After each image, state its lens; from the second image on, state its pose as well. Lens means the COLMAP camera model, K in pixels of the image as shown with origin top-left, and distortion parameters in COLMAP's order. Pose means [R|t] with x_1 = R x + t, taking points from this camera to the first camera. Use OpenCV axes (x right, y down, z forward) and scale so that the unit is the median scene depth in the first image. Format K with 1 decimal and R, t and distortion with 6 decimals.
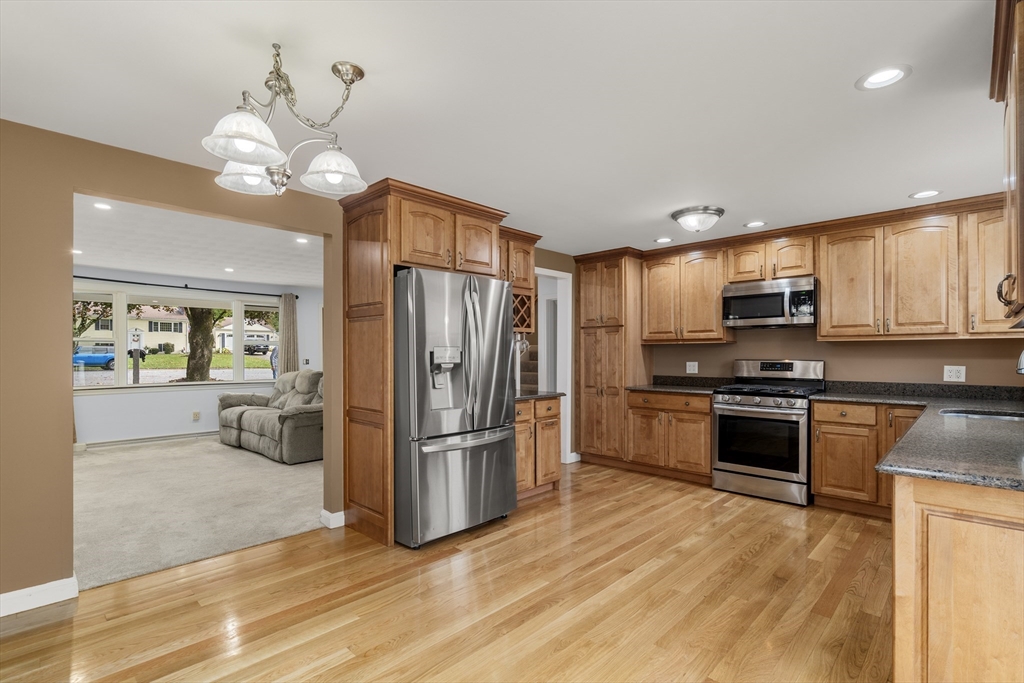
lens RADIAL K [[476.3, 0, 511.0], [0, 476.3, 357.4], [0, 0, 1]] dist [-0.002553, -0.000231]
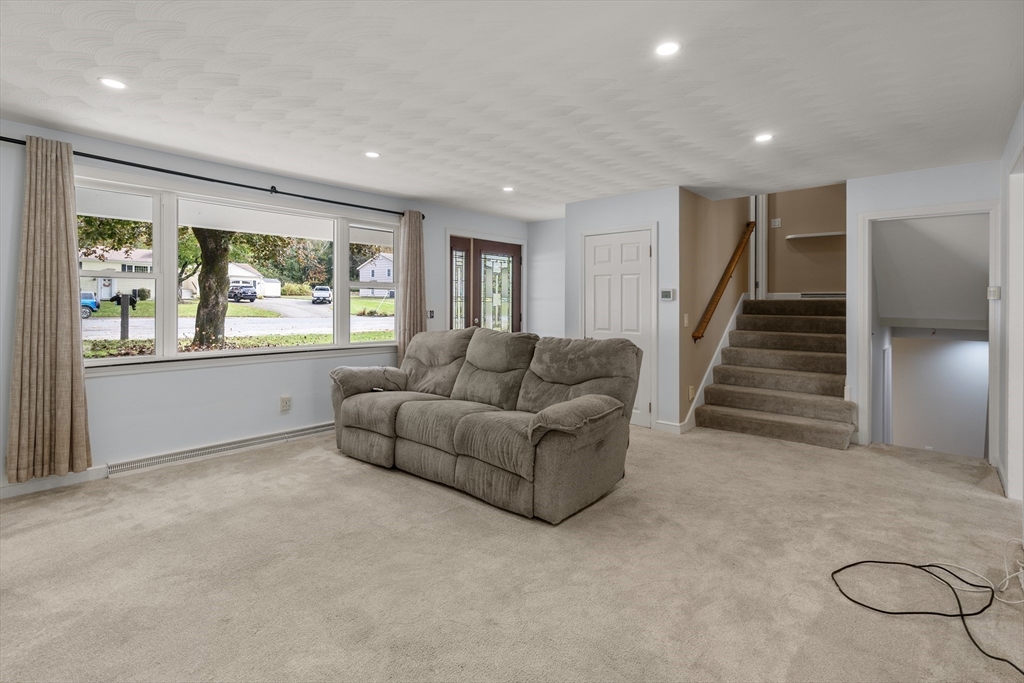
lens RADIAL K [[476.3, 0, 521.1], [0, 476.3, 306.2], [0, 0, 1]] dist [-0.002553, -0.000231]
pose [[0.998317, 0.006211, 0.057652, -0.449956], [-0.006194, 0.999981, -0.000460, -0.003705], [-0.057654, 0.000102, 0.998337, 0.426006]]
